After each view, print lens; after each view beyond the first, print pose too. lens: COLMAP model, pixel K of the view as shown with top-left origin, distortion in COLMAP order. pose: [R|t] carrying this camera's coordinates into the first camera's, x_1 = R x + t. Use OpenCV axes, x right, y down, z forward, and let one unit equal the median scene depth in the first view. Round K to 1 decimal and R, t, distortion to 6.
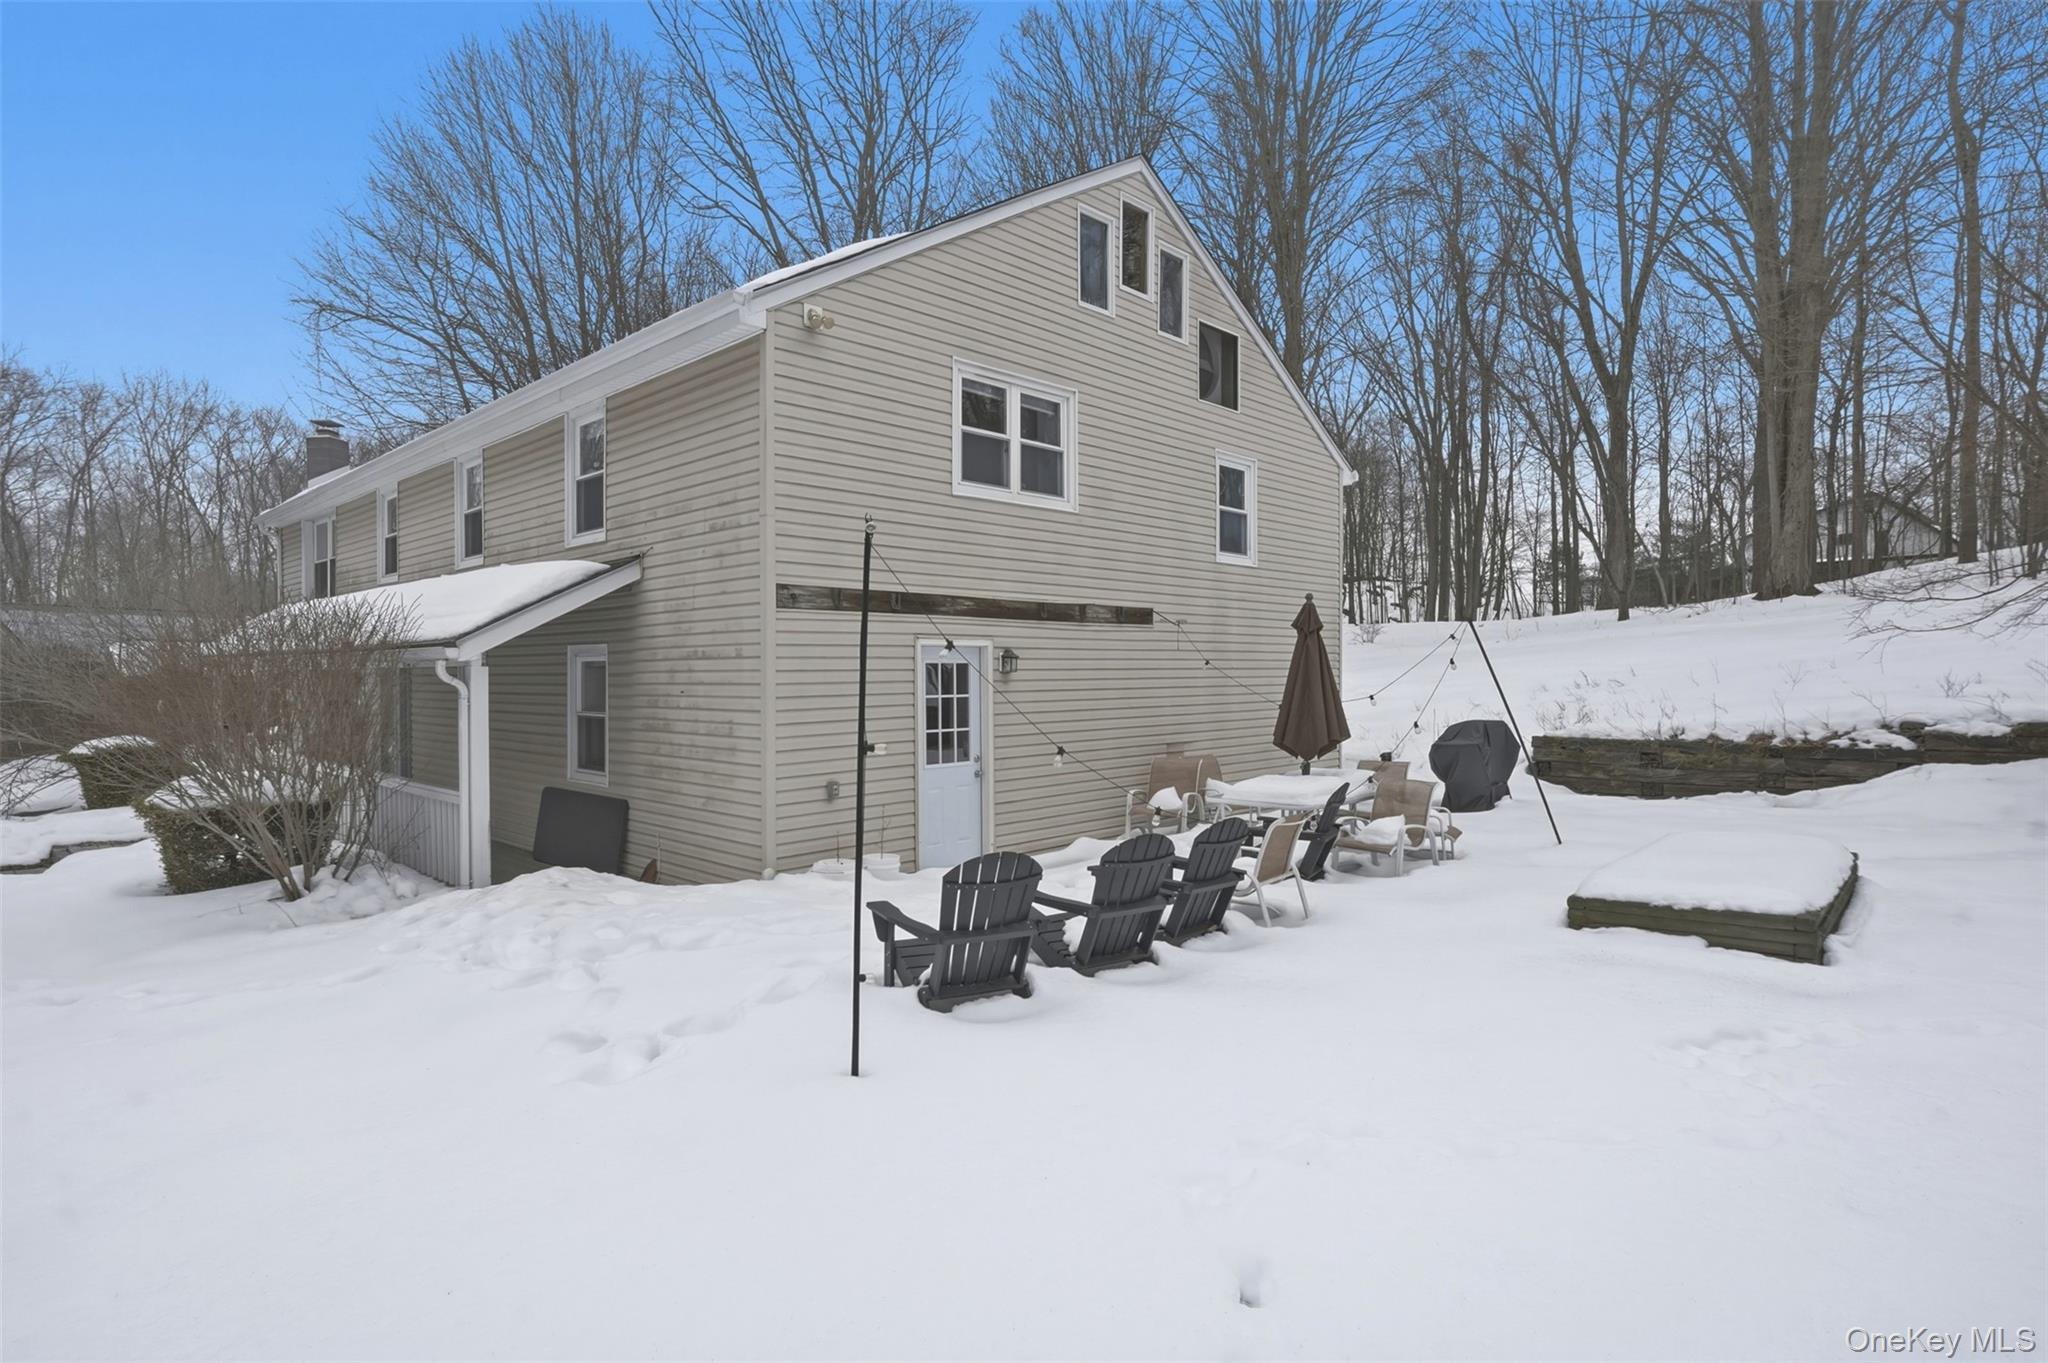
lens RADIAL K [[1038.7, 0, 1016.0], [0, 1038.7, 701.6], [0, 0, 1]] dist [-0.073521, 0.034416]
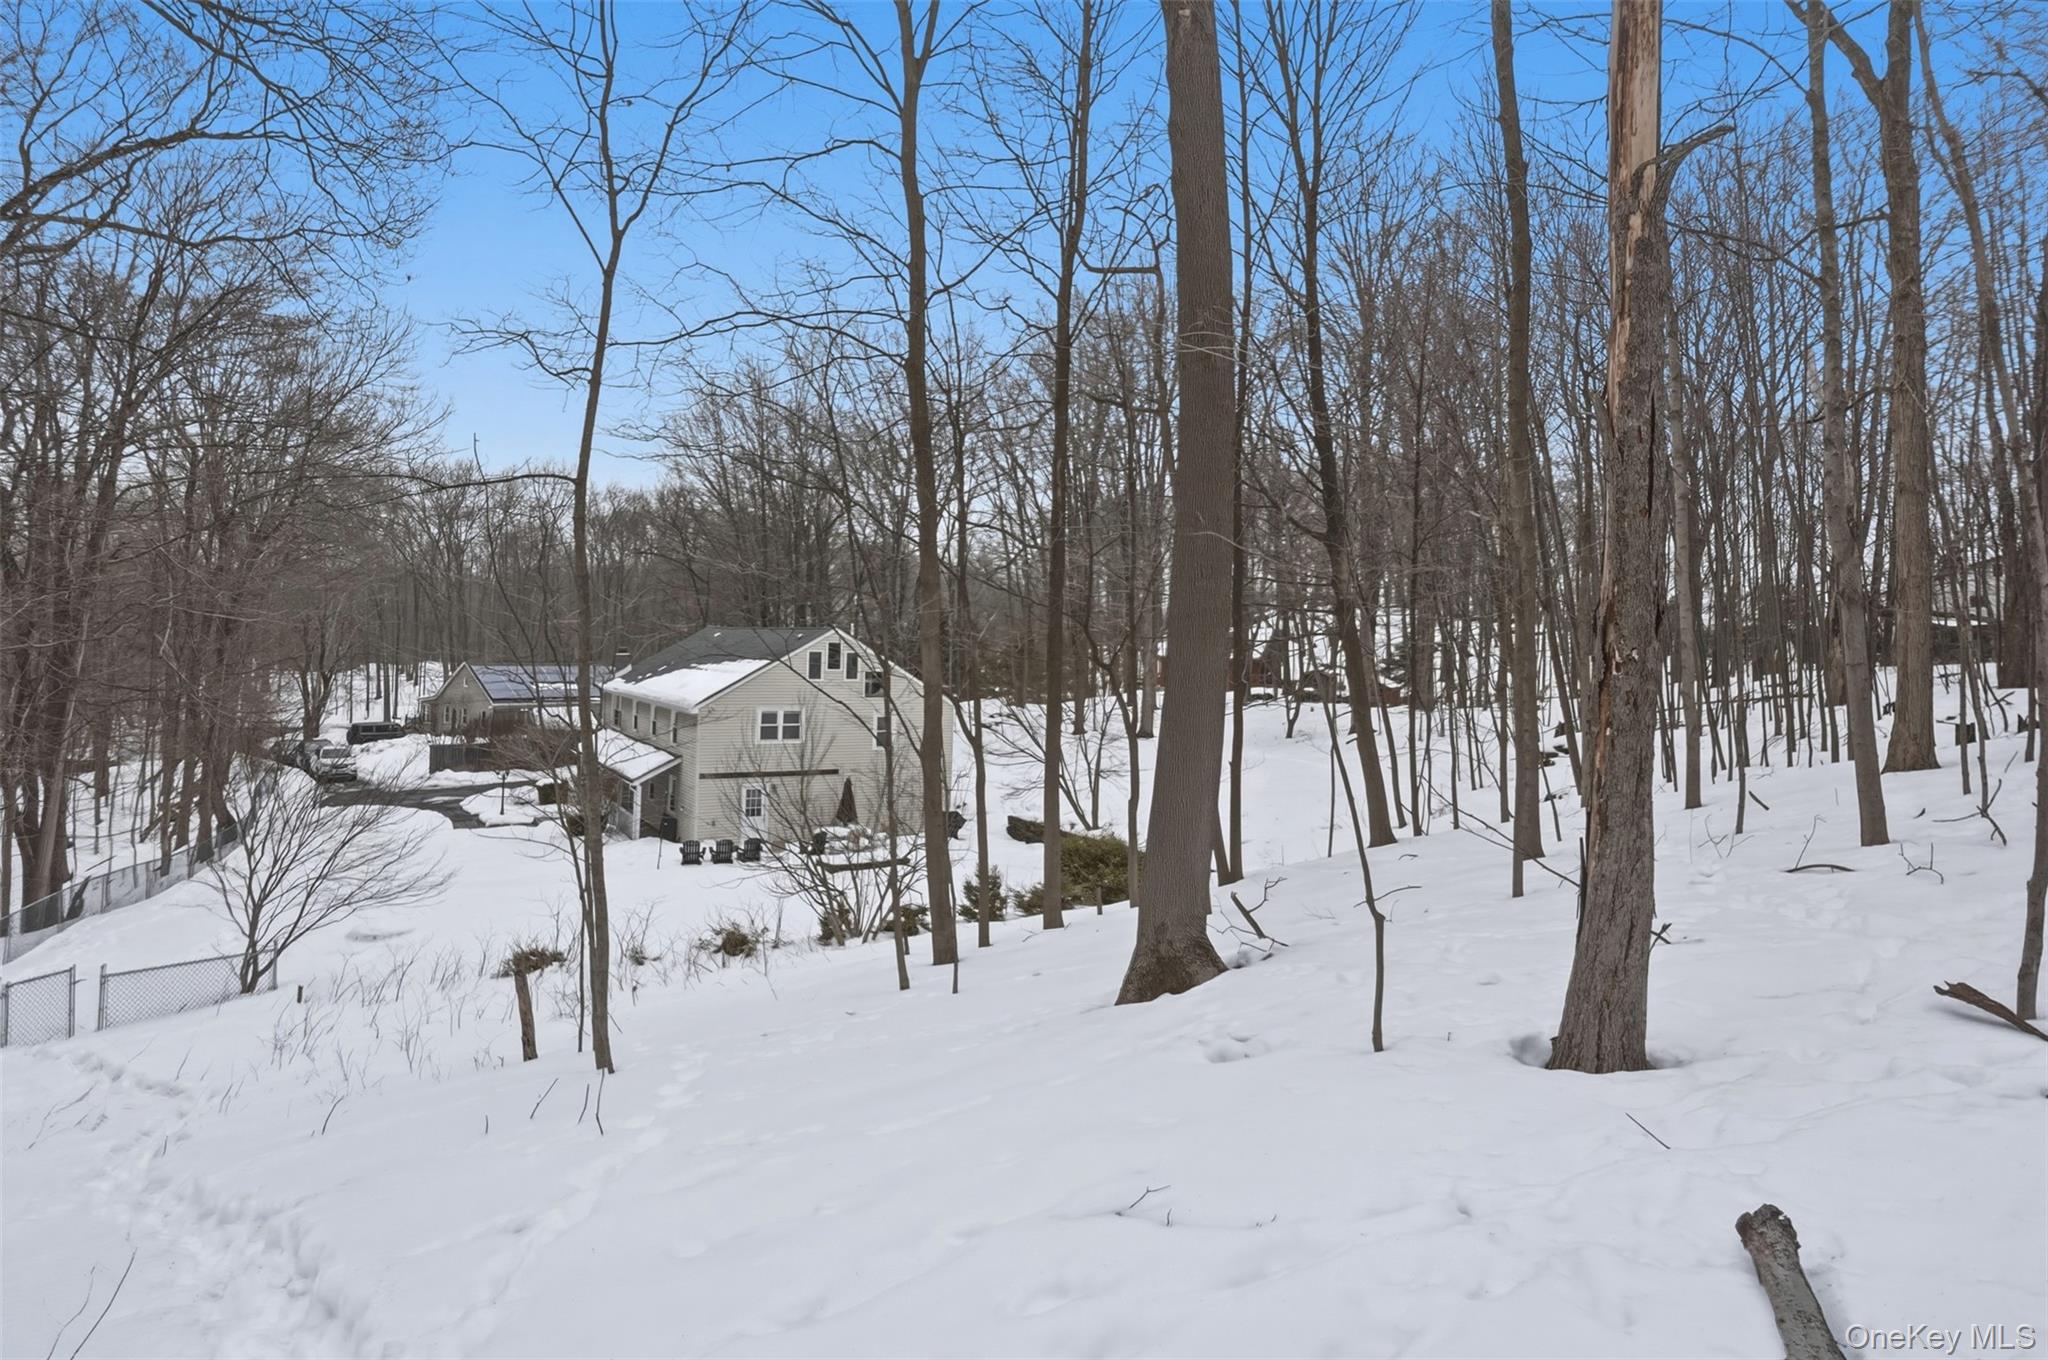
lens RADIAL K [[1038.7, 0, 1016.0], [0, 1038.7, 700.1], [0, 0, 1]] dist [-0.073521, 0.034416]
pose [[0.964488, 0.038923, -0.261244, 1.573227], [-0.036475, 0.999233, 0.014214, -0.389174], [0.261597, -0.004180, 0.965168, -2.044421]]
